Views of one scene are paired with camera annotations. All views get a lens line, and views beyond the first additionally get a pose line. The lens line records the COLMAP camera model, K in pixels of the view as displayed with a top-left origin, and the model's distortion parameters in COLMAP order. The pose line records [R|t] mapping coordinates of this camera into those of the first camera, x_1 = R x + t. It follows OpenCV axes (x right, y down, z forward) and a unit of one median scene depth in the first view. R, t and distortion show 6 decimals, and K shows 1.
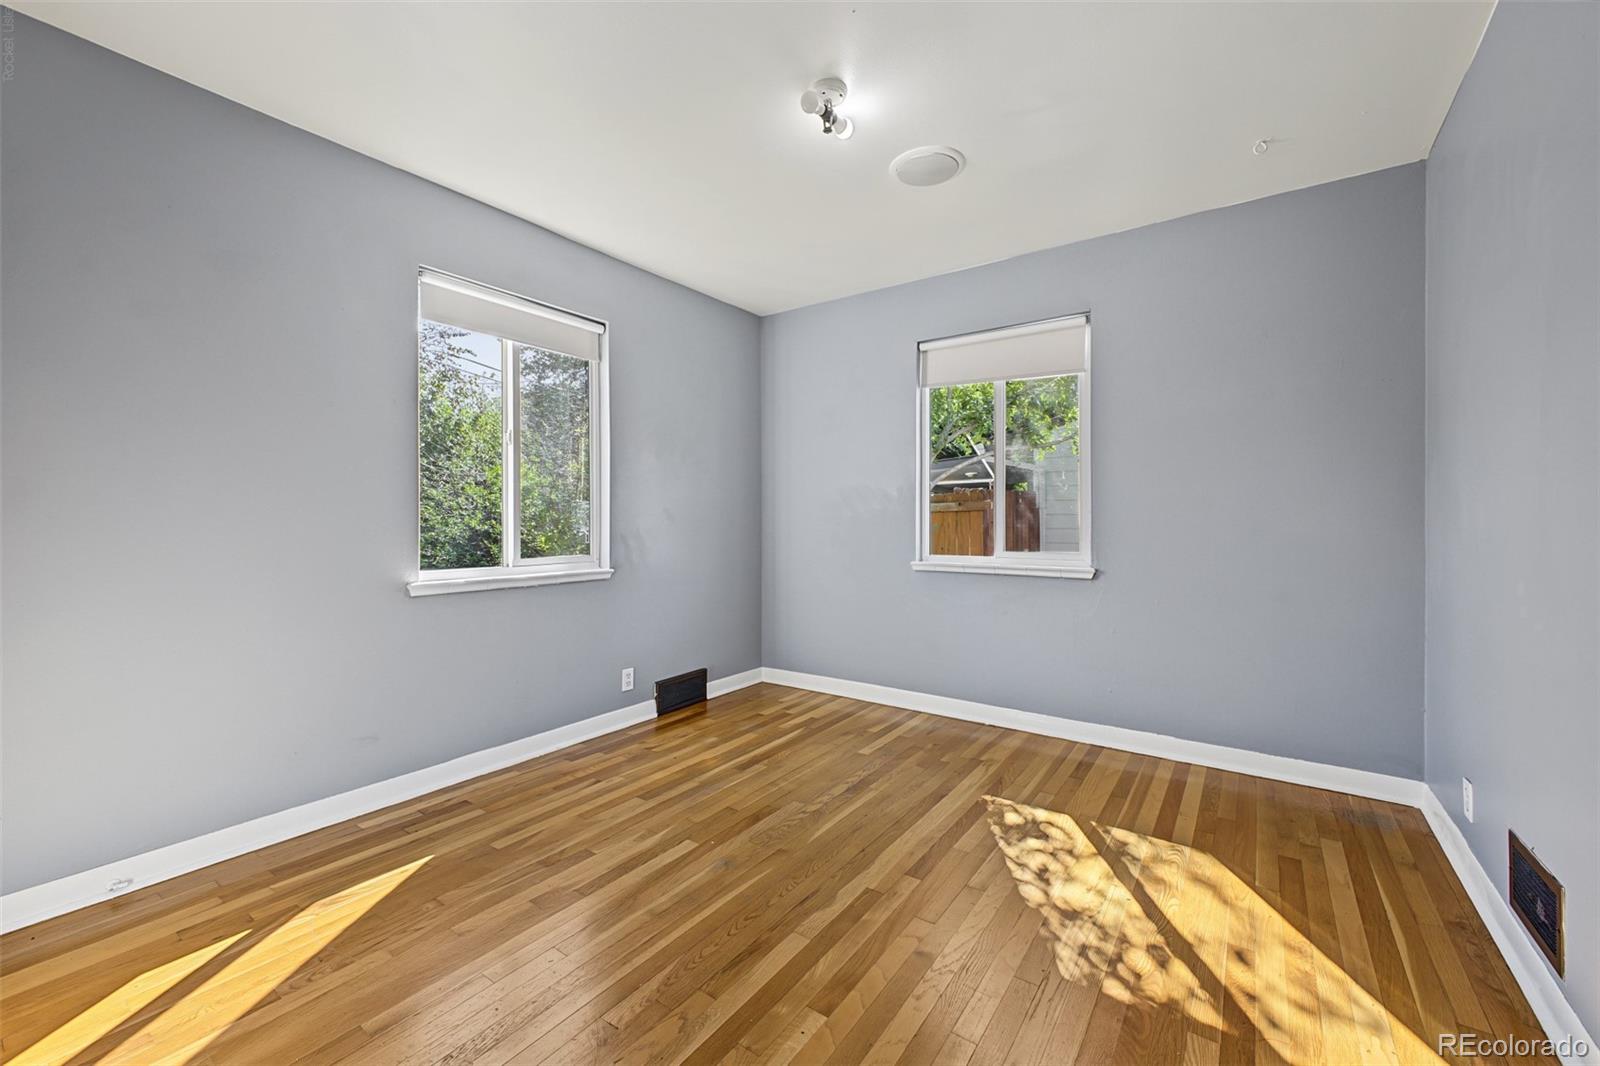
lens RADIAL K [[630.6, 0, 800.3], [0, 630.6, 526.7], [0, 0, 1]] dist [0.022686, -0.007873]
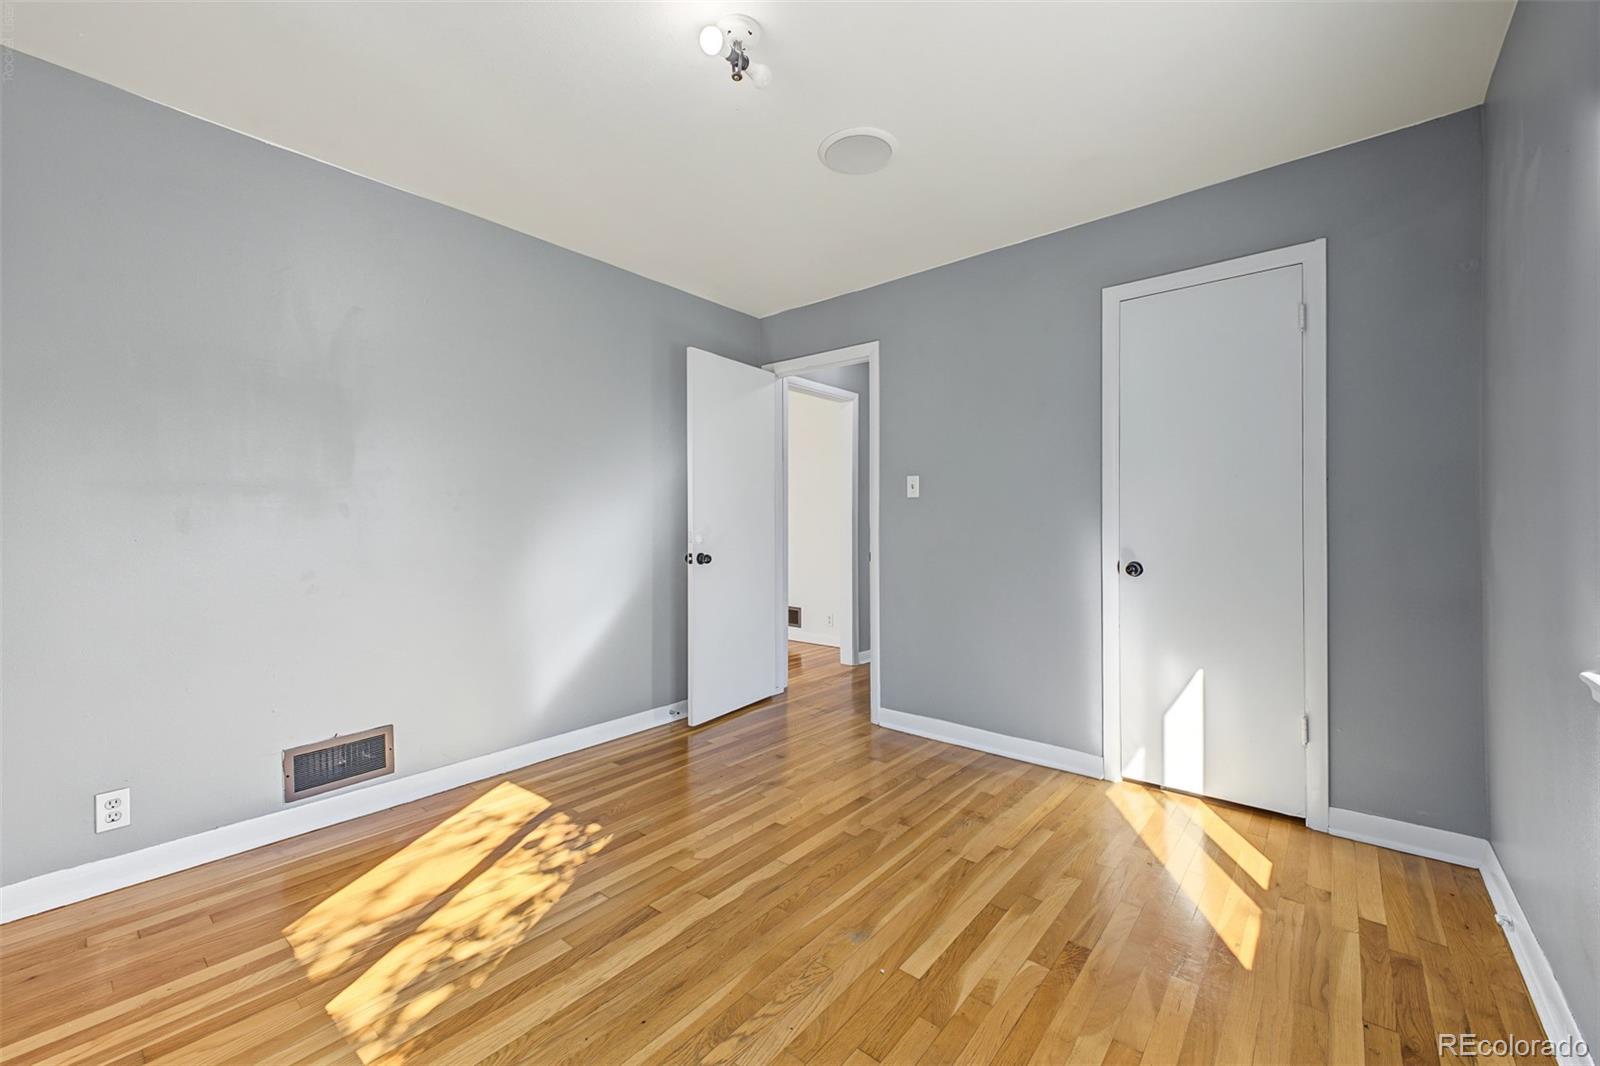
lens RADIAL K [[630.6, 0, 800.3], [0, 630.6, 526.7], [0, 0, 1]] dist [0.022686, -0.007873]
pose [[-0.997187, 0.002201, 0.074917, -0.114253], [0.002074, 0.999996, -0.001784, -0.020856], [-0.074921, -0.001623, -0.997188, 2.020098]]
